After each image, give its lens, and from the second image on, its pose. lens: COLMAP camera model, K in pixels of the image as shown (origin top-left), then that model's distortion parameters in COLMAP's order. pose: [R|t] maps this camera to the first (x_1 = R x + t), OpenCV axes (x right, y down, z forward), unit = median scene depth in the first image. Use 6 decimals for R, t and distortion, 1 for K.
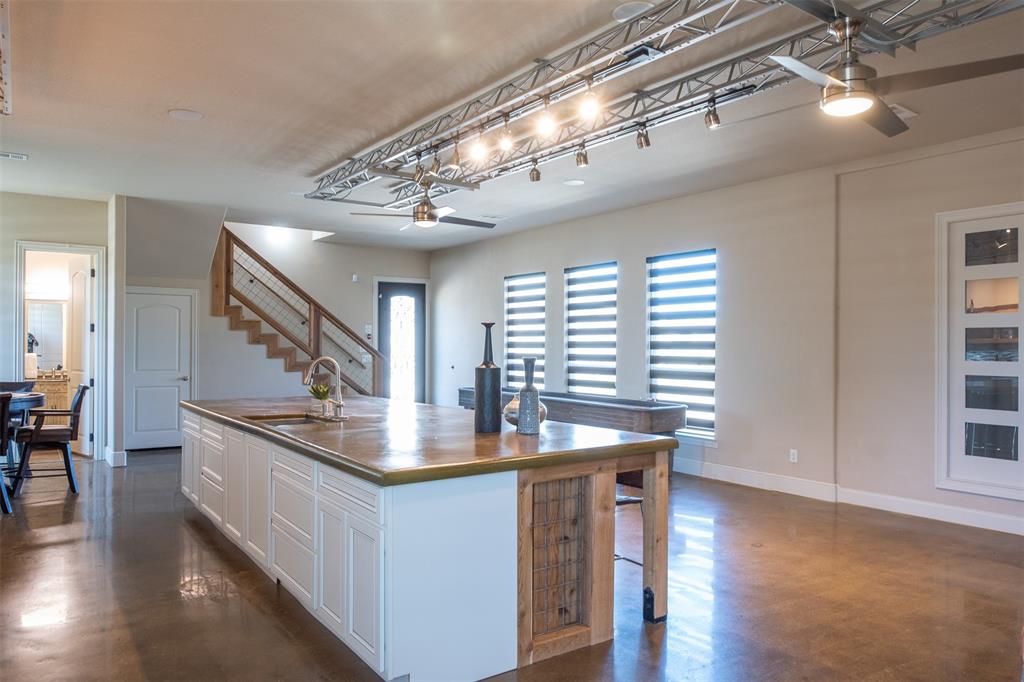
lens RADIAL K [[703.0, 0, 514.1], [0, 703.0, 345.2], [0, 0, 1]] dist [-0.008786, -0.011873]
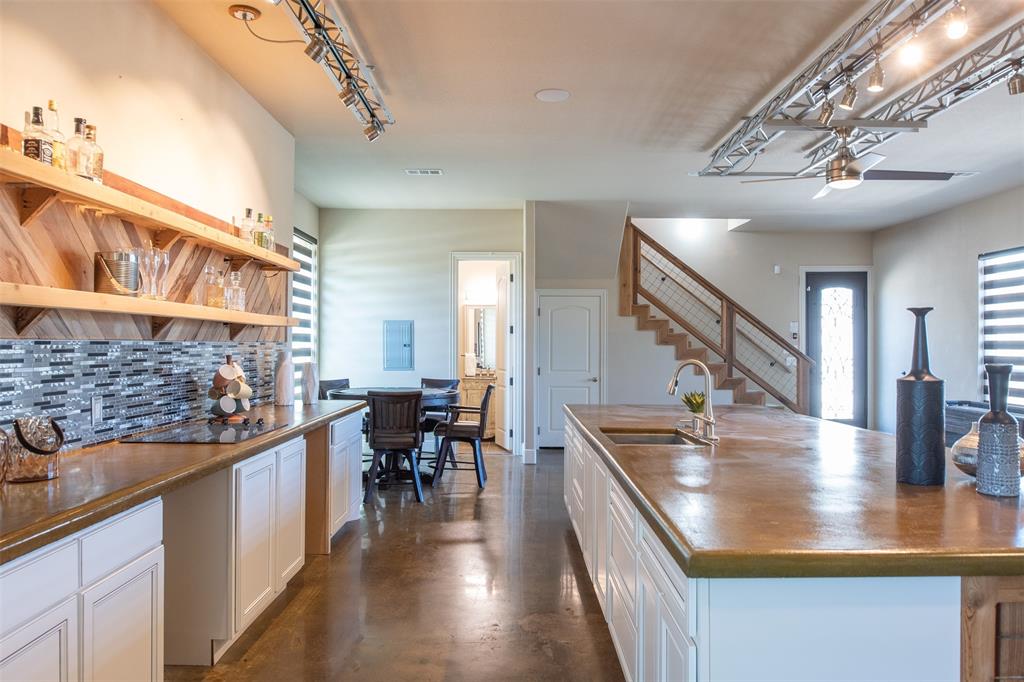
lens RADIAL K [[703.0, 0, 513.4], [0, 703.0, 343.0], [0, 0, 1]] dist [-0.008786, -0.011873]
pose [[0.817643, -0.003862, -0.575713, 0.012691], [0.000846, 0.999984, -0.005505, 0.001235], [0.575725, 0.004014, 0.817633, 0.143276]]
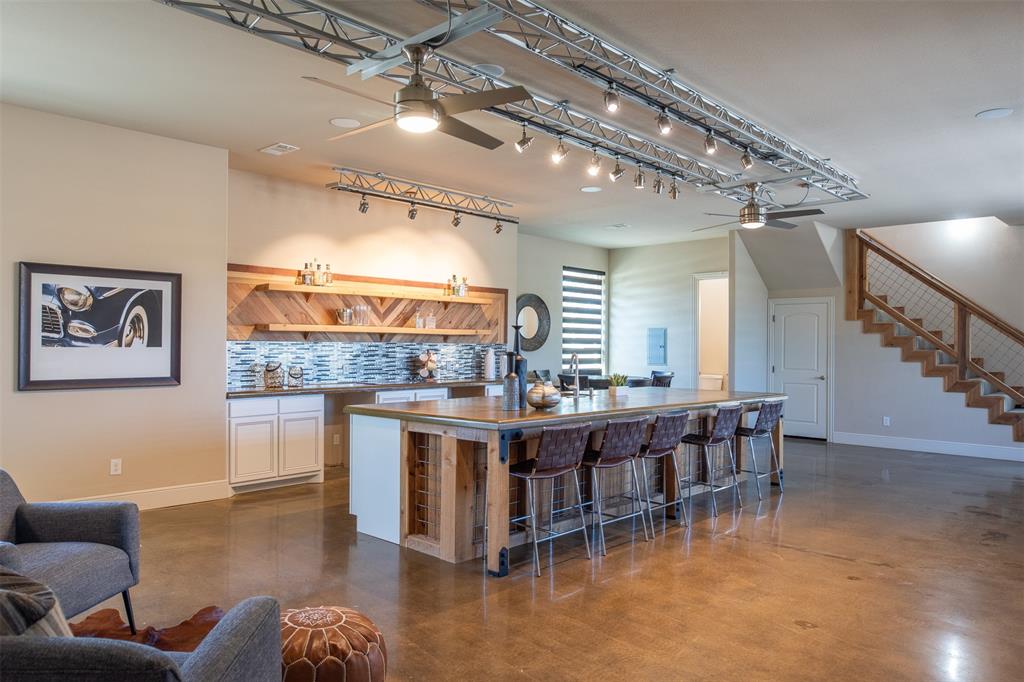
lens RADIAL K [[703.0, 0, 514.9], [0, 703.0, 341.6], [0, 0, 1]] dist [-0.008786, -0.011873]
pose [[0.194290, -0.010149, -0.980892, 0.634554], [-0.005370, 0.999920, -0.011410, 0.006798], [0.980929, 0.007484, 0.194221, 0.369872]]
